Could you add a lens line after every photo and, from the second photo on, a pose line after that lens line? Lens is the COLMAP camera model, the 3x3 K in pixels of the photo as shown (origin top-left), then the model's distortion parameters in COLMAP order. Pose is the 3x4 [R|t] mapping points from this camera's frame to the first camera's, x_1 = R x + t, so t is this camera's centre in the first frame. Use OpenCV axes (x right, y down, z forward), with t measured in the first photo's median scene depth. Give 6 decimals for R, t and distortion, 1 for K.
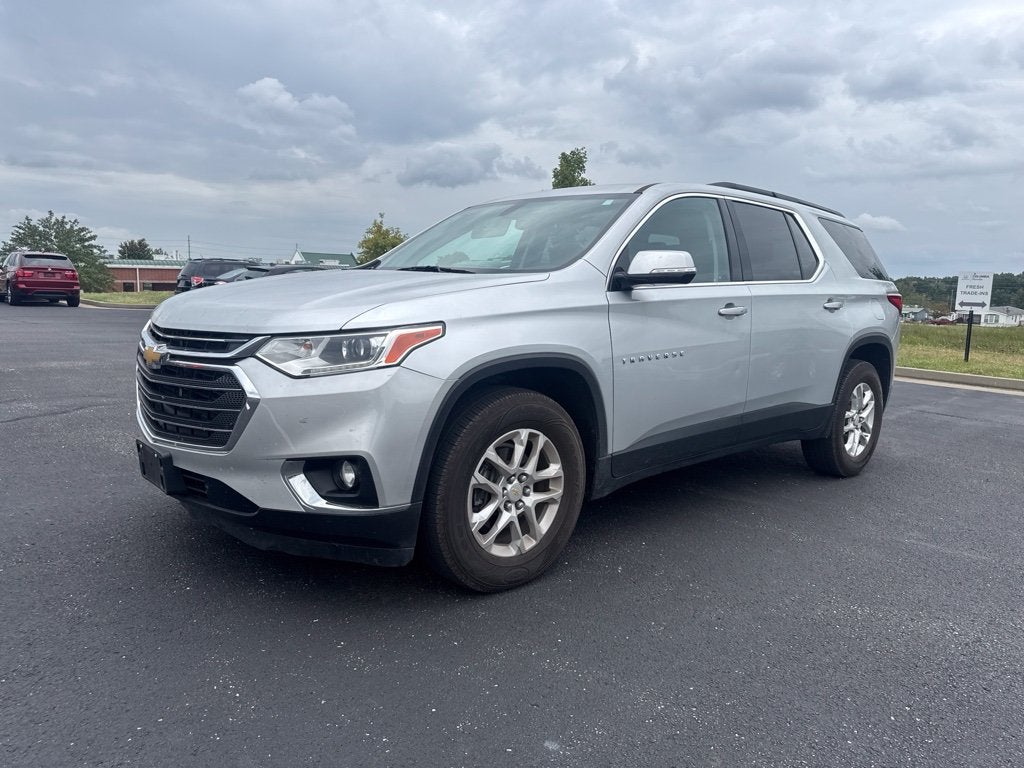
lens RADIAL K [[737.6, 0, 503.5], [0, 737.6, 379.5], [0, 0, 1]] dist [0.027884, -0.026667]
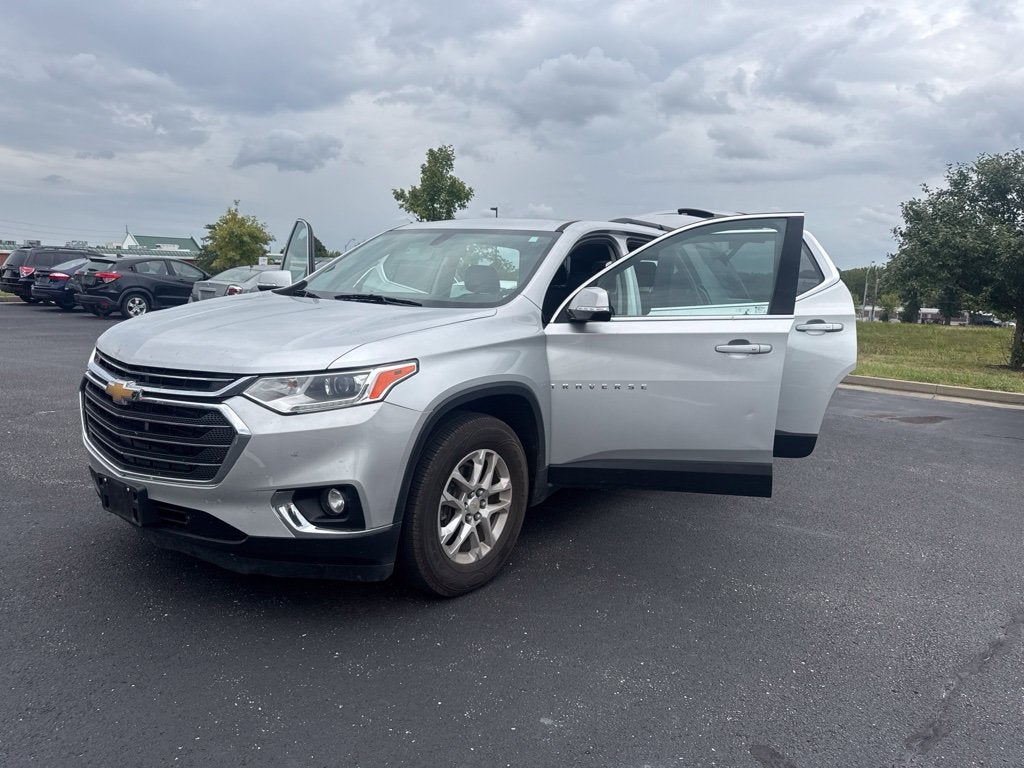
lens RADIAL K [[737.6, 0, 510.8], [0, 737.6, 383.9], [0, 0, 1]] dist [0.027884, -0.026667]
pose [[0.979442, -0.020142, 0.200717, -0.155721], [0.015820, 0.999608, 0.023113, -0.060278], [-0.201104, -0.019463, 0.979377, -0.113951]]
